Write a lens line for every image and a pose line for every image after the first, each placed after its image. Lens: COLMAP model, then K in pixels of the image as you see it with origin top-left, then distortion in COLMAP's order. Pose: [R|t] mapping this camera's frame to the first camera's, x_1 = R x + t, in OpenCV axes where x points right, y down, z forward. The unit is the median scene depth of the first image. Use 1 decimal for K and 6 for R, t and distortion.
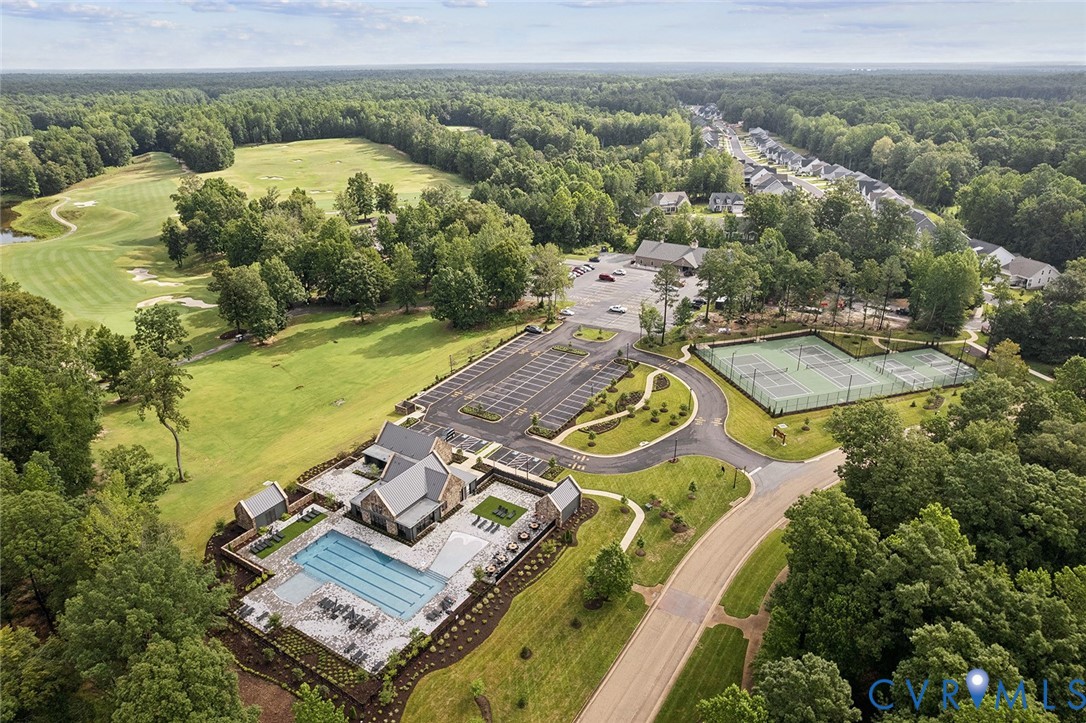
lens RADIAL K [[702.0, 0, 543.0], [0, 702.0, 361.5], [0, 0, 1]] dist [-0.068801, 0.058357]
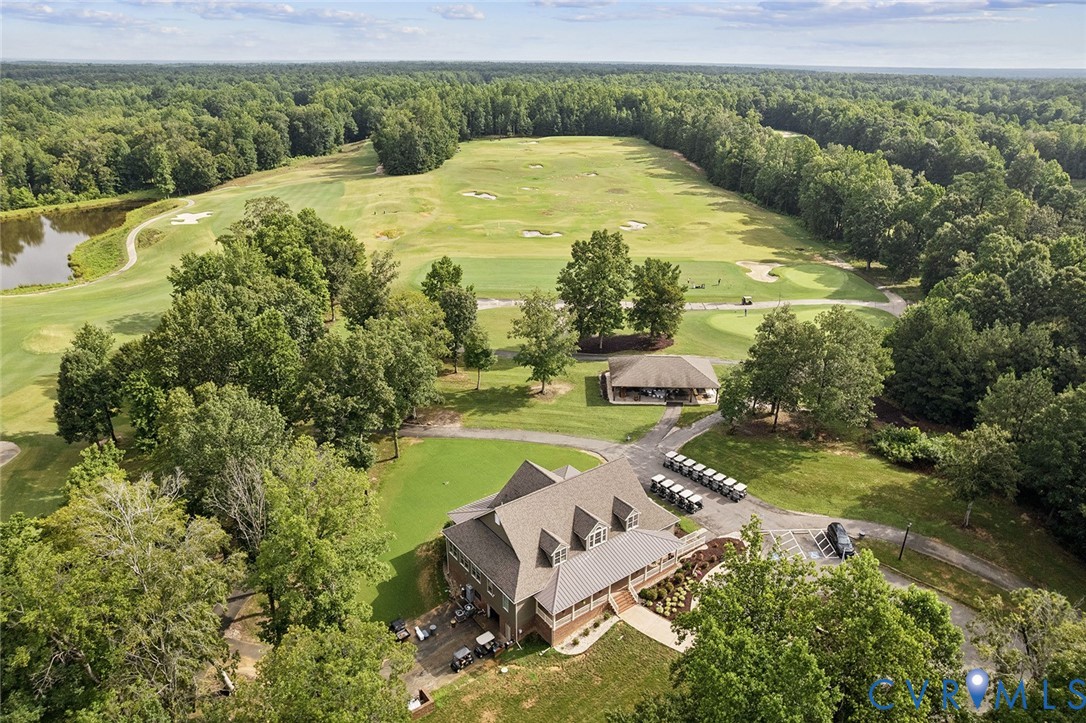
lens RADIAL K [[702.0, 0, 543.0], [0, 702.0, 361.5], [0, 0, 1]] dist [-0.068801, 0.058357]
pose [[0.927150, 0.163385, -0.337192, -0.079816], [-0.163387, 0.986148, 0.028582, -0.109901], [0.337191, 0.028593, 0.941002, 0.331344]]
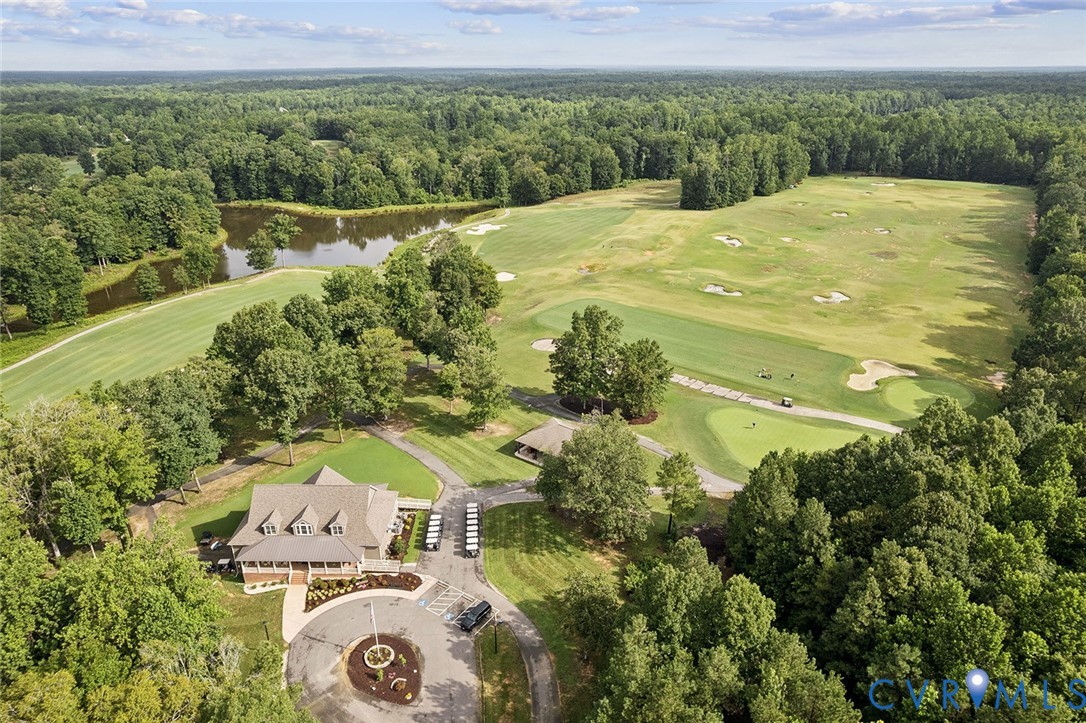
lens RADIAL K [[702.0, 0, 543.0], [0, 702.0, 361.5], [0, 0, 1]] dist [-0.068801, 0.058357]
pose [[0.516277, 0.340180, -0.785962, 0.039722], [-0.339668, 0.923794, 0.176719, -0.163770], [0.786183, 0.175730, 0.592482, 0.387801]]
